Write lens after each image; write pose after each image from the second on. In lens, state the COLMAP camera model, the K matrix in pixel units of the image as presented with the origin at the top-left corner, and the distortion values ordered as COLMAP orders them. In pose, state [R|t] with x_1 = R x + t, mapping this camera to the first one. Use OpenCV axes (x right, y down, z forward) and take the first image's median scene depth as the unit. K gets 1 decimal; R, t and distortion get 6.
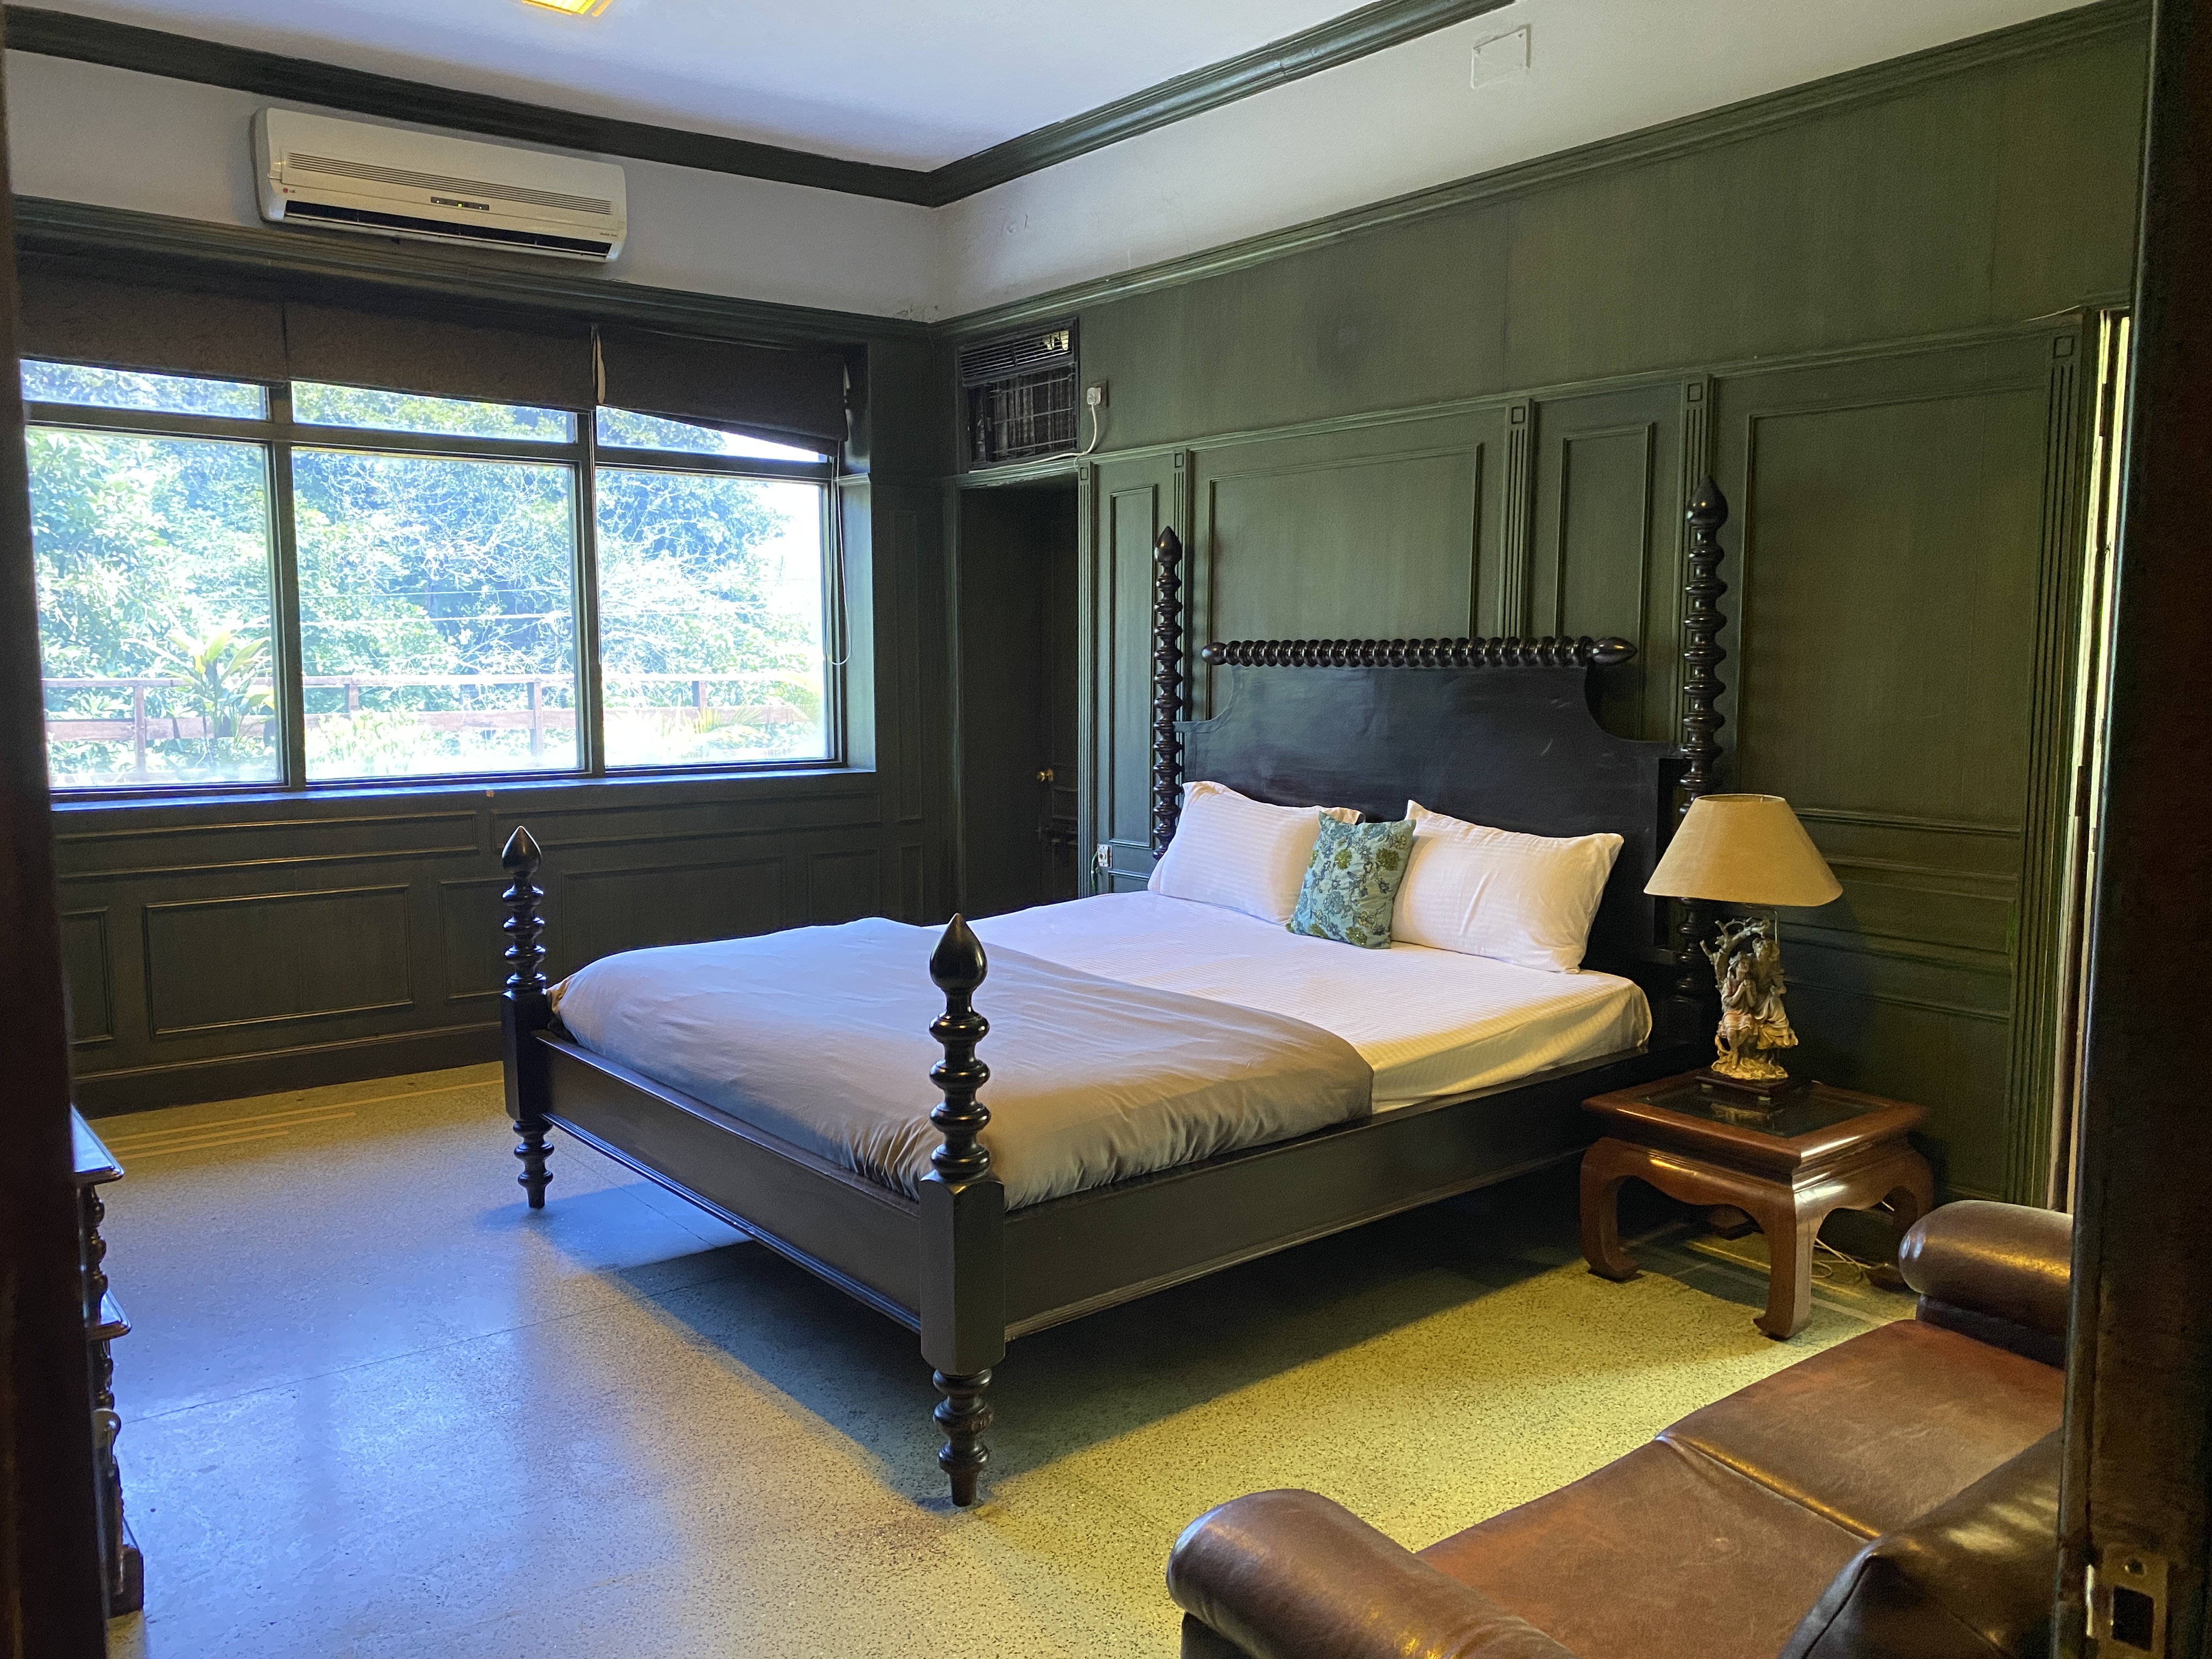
lens RADIAL K [[1767.2, 0, 1112.4], [0, 1767.2, 840.3], [0, 0, 1]] dist [0.167786, -0.236266]
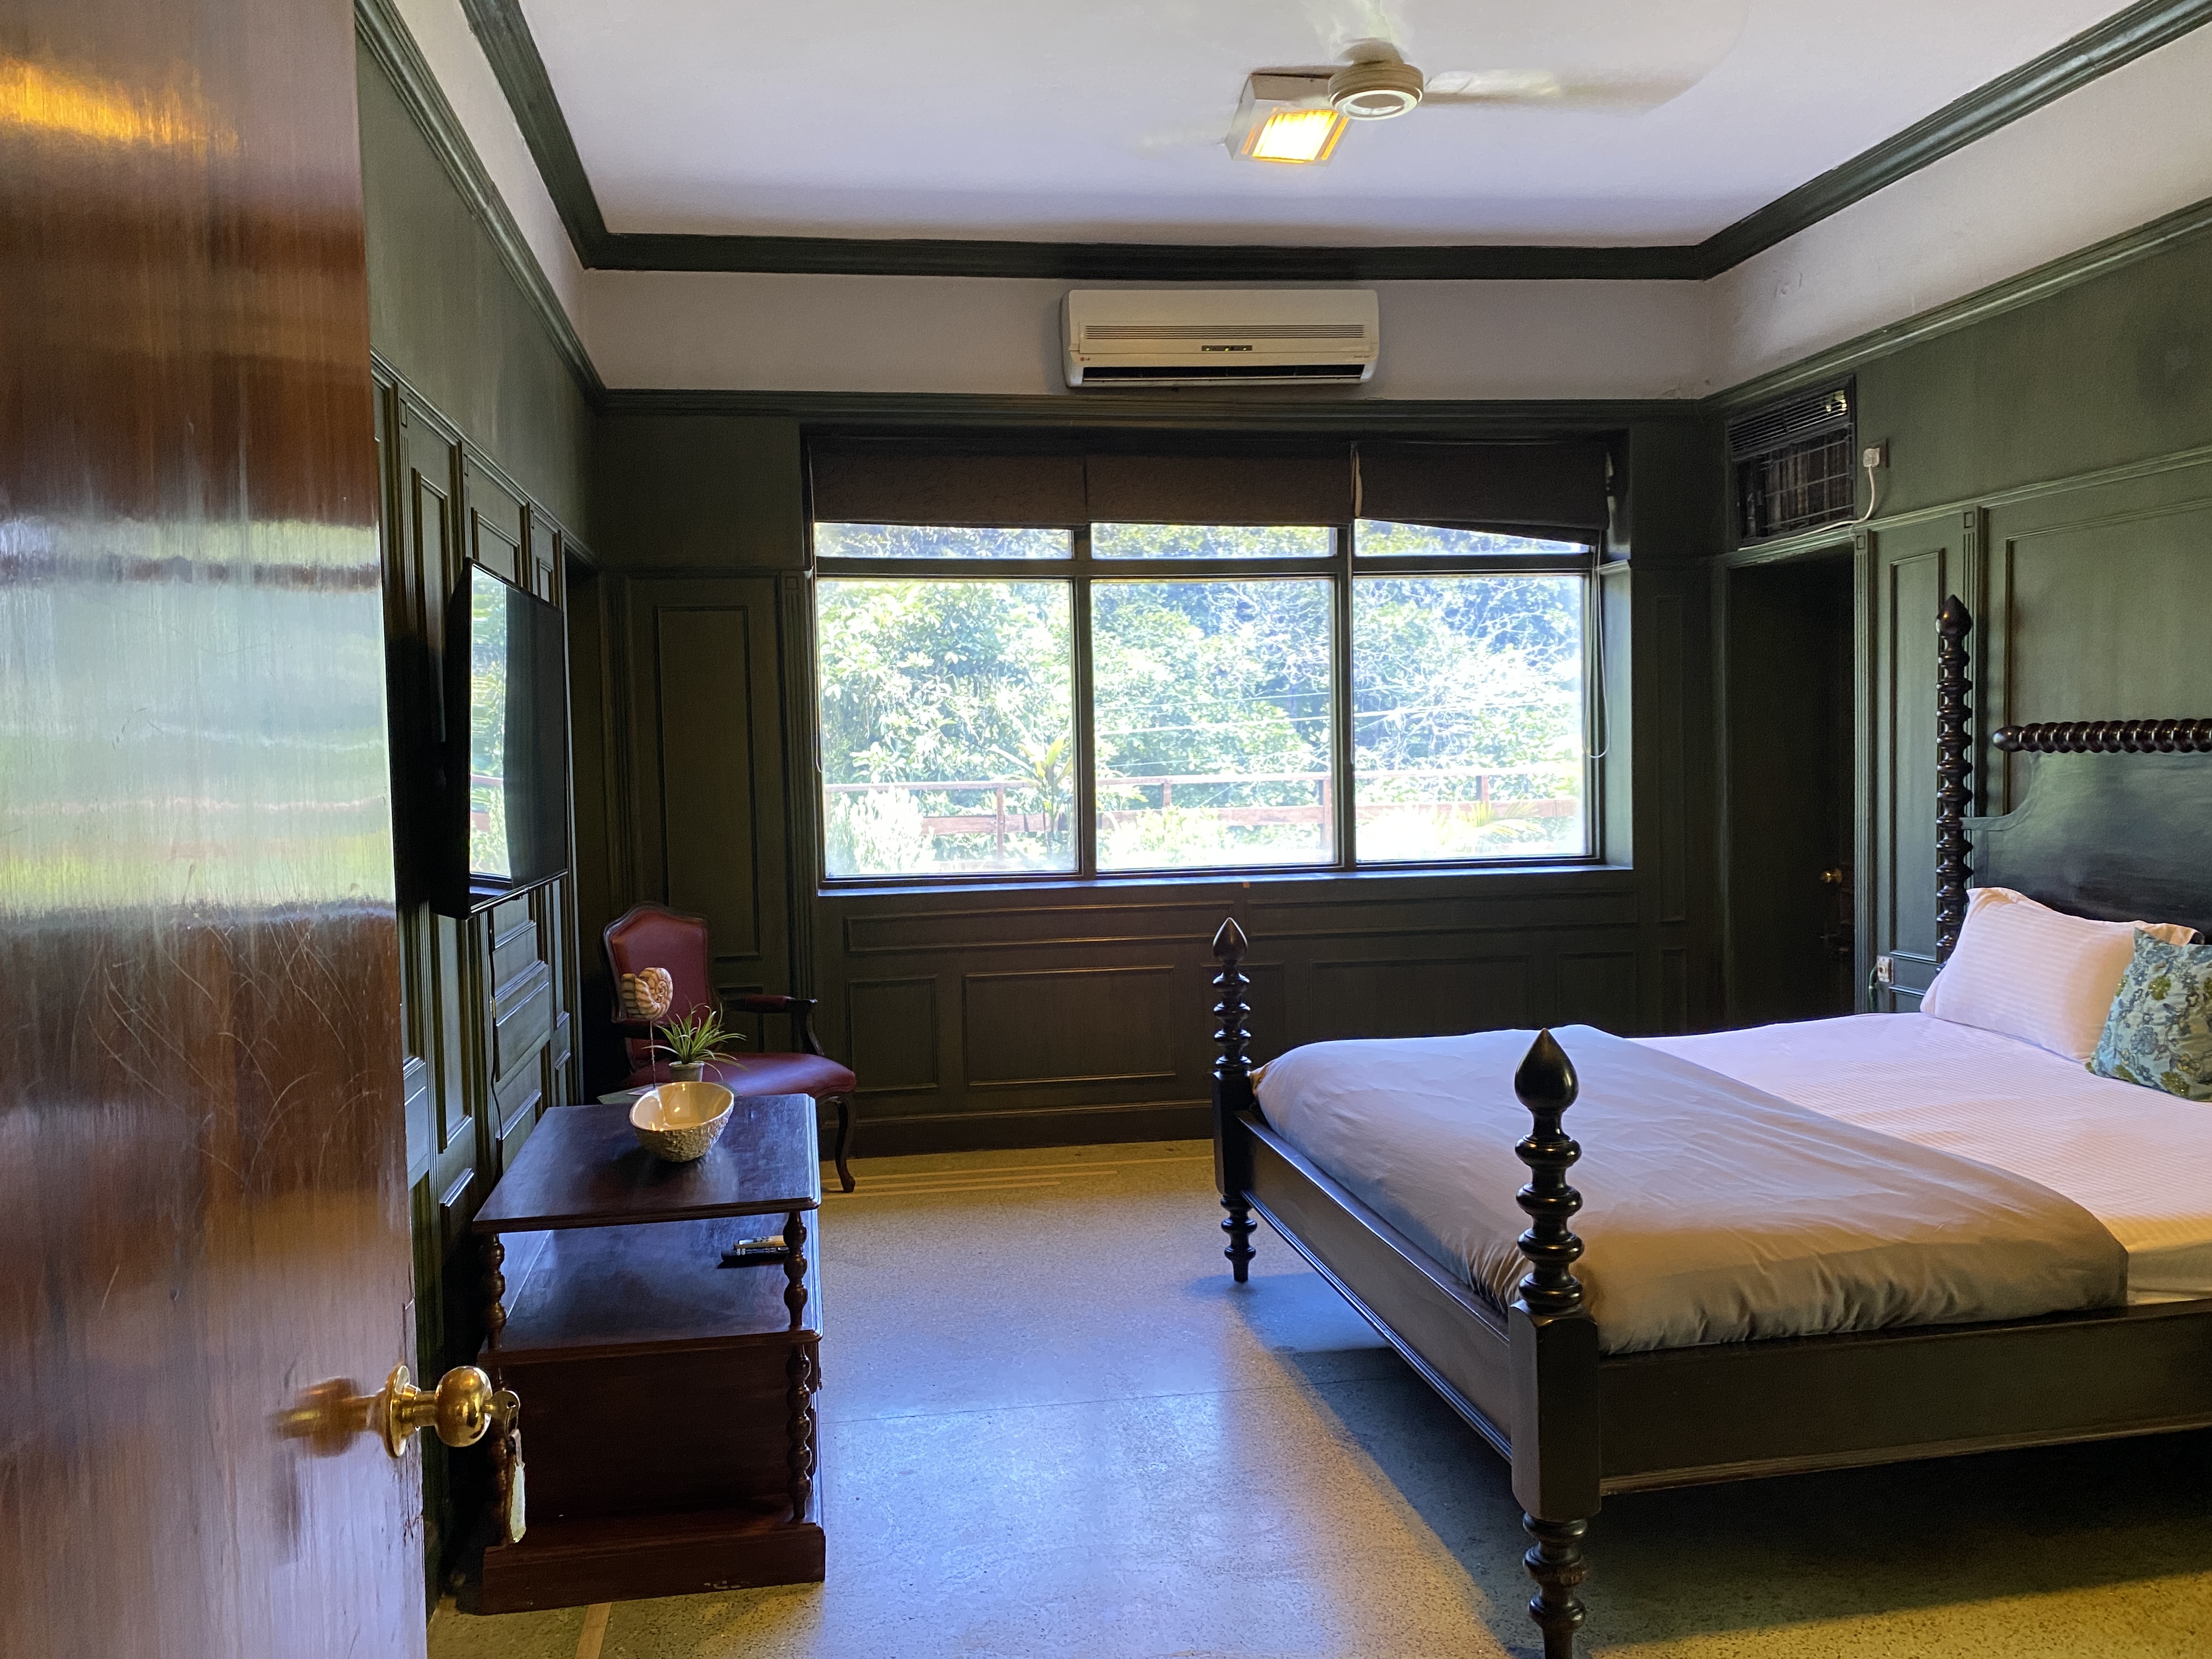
lens RADIAL K [[1788.5, 0, 1103.8], [0, 1788.5, 844.0], [0, 0, 1]] dist [0.060742, -0.039570]
pose [[0.875857, 0.009110, -0.482484, 0.099874], [-0.031769, 0.998741, -0.038813, -0.007082], [0.481523, 0.049322, 0.875044, 0.026622]]
